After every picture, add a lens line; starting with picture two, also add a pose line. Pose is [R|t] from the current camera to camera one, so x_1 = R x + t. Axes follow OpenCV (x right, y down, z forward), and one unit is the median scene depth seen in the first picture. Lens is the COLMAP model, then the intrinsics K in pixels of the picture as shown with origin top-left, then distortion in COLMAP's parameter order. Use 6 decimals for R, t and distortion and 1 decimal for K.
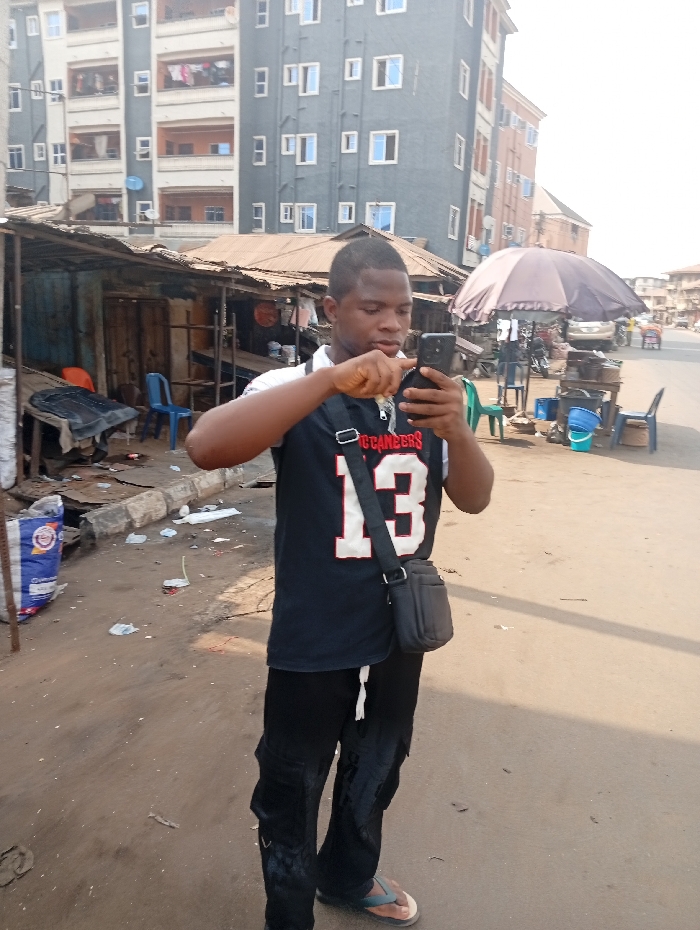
lens RADIAL K [[744.9, 0, 350.8], [0, 744.9, 462.3], [0, 0, 1]] dist [-0.013155, 0.003203]
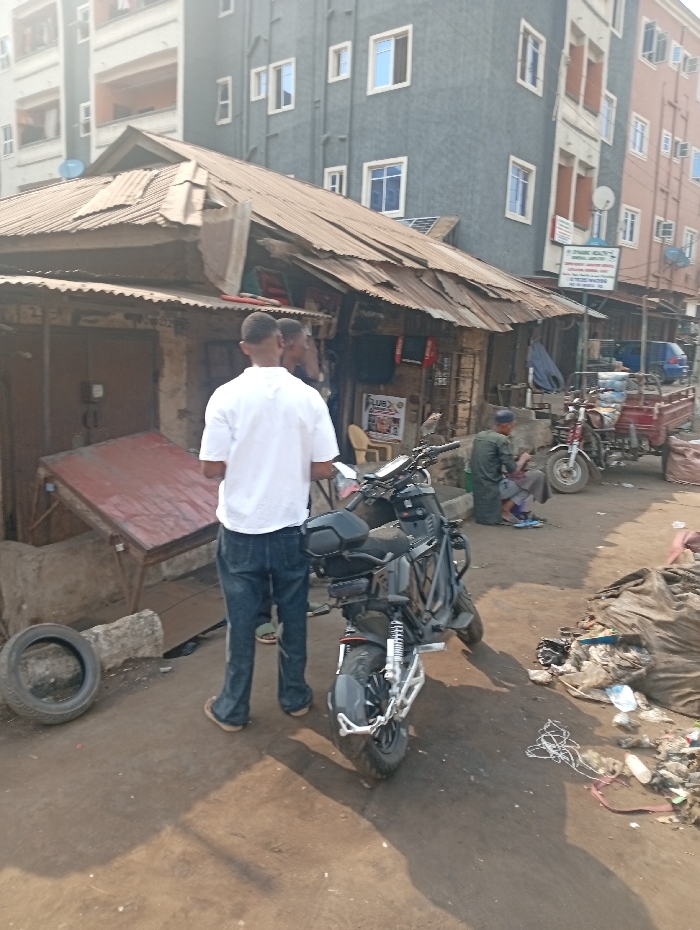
lens RADIAL K [[744.9, 0, 350.8], [0, 744.9, 463.5], [0, 0, 1]] dist [-0.013155, 0.003203]
pose [[0.970727, 0.039998, -0.236833, 0.150602], [-0.051672, 0.997725, -0.043290, -0.092421], [0.234563, 0.054260, 0.970585, 0.445614]]
